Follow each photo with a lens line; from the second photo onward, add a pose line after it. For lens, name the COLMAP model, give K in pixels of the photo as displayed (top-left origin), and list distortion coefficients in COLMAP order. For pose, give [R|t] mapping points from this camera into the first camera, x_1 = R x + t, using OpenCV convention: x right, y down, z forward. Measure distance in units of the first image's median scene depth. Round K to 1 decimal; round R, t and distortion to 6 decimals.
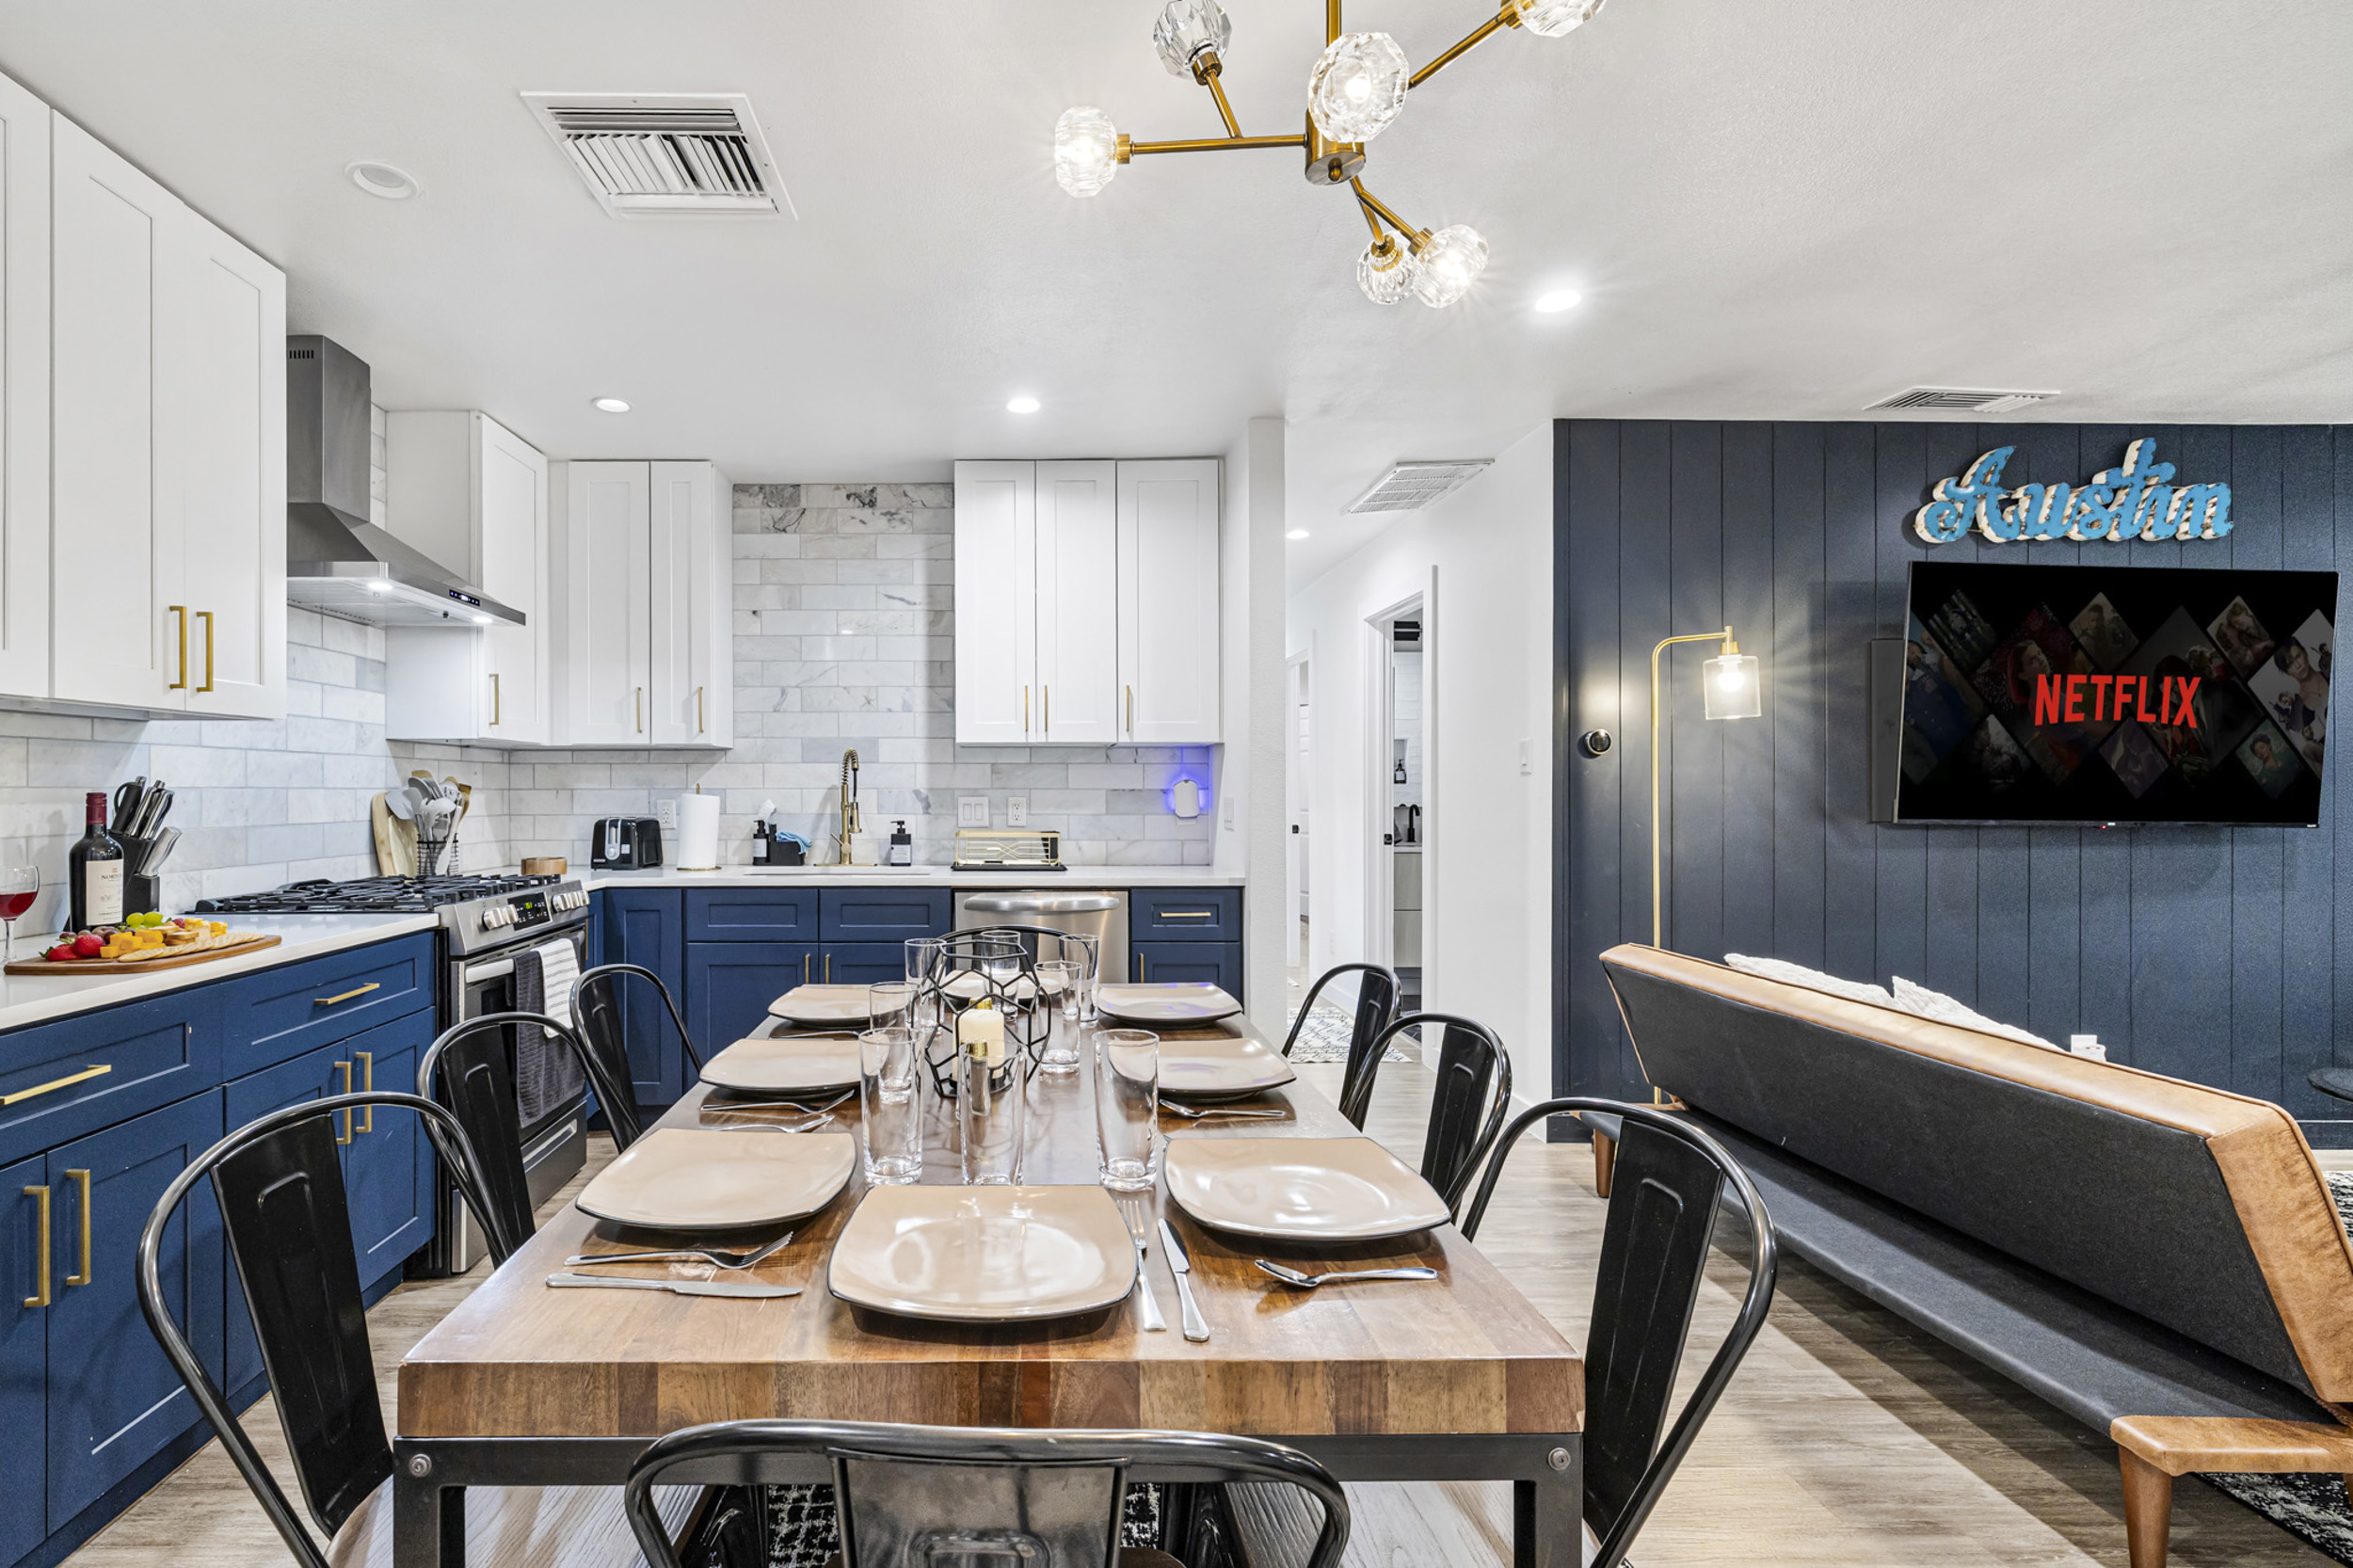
lens RADIAL K [[1002.0, 0, 1085.9], [0, 1002.0, 783.6], [0, 0, 1]] dist [-0.000514, 0.000065]
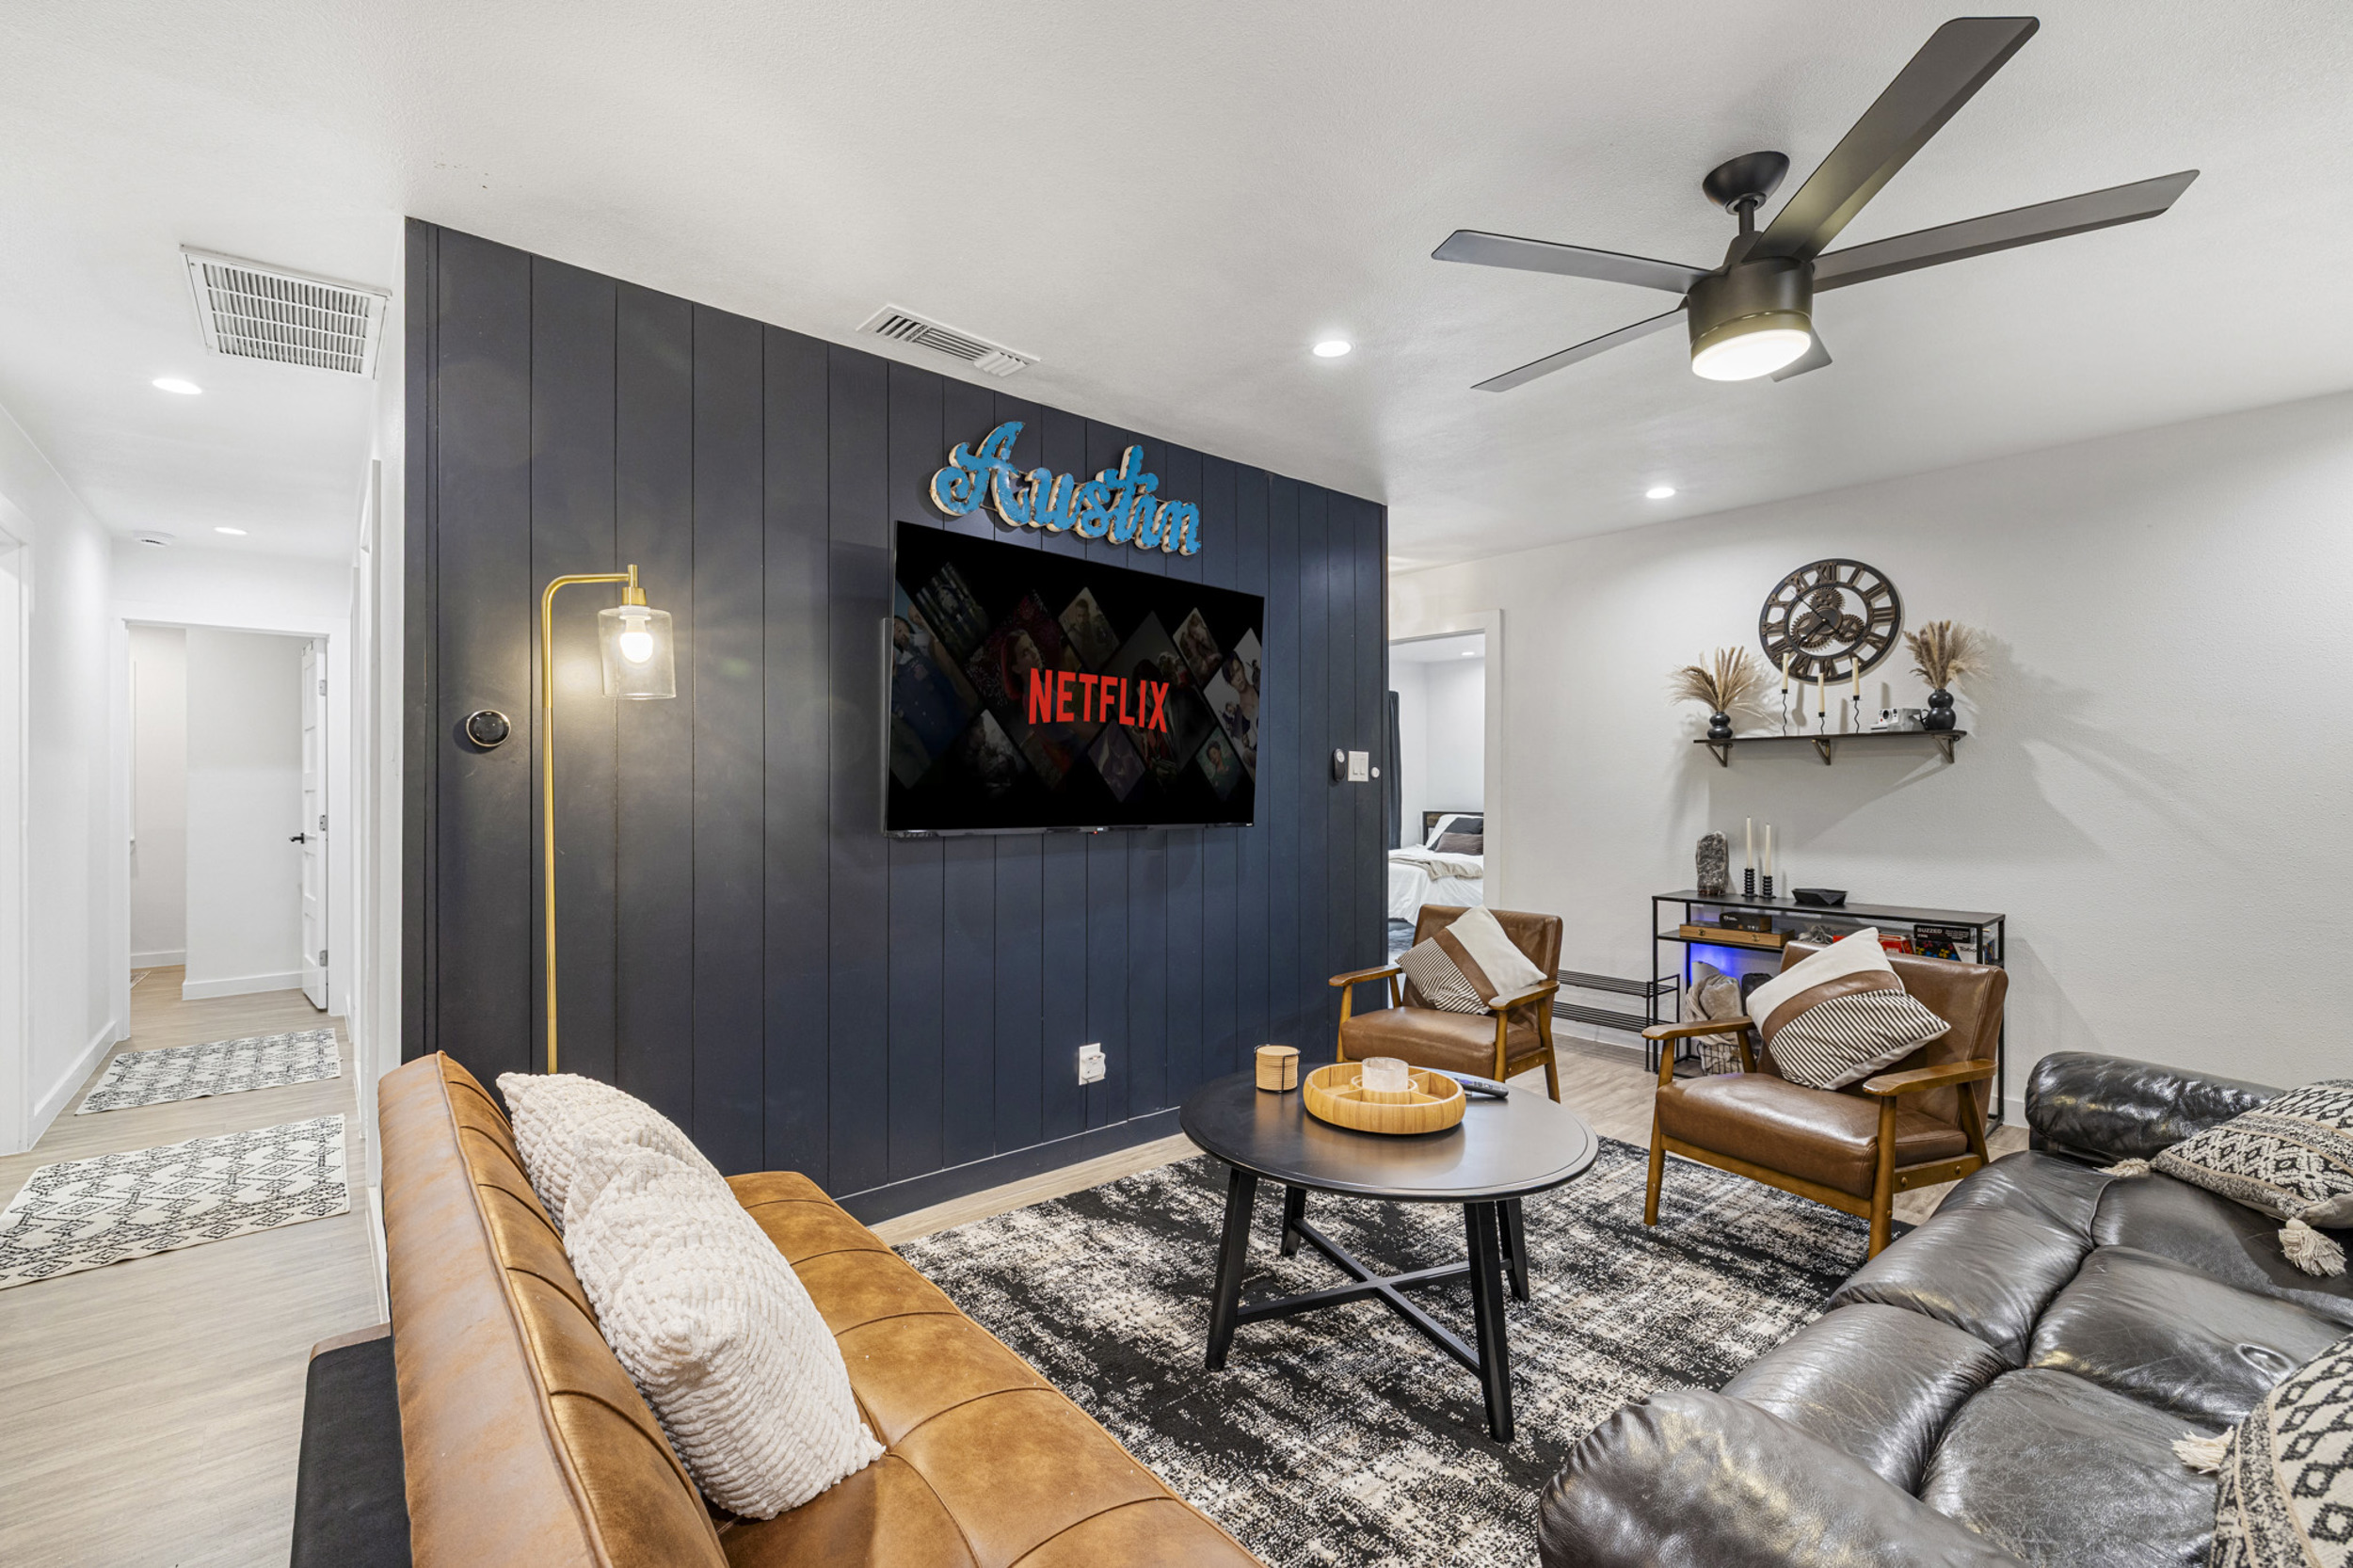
lens RADIAL K [[1002.0, 0, 1164.9], [0, 1002.0, 790.1], [0, 0, 1]] dist [-0.000514, 0.000065]
pose [[0.767789, -0.005376, 0.640681, 0.453424], [0.003882, 0.999985, 0.003739, -0.000574], [-0.640691, -0.000383, 0.767798, 0.215684]]
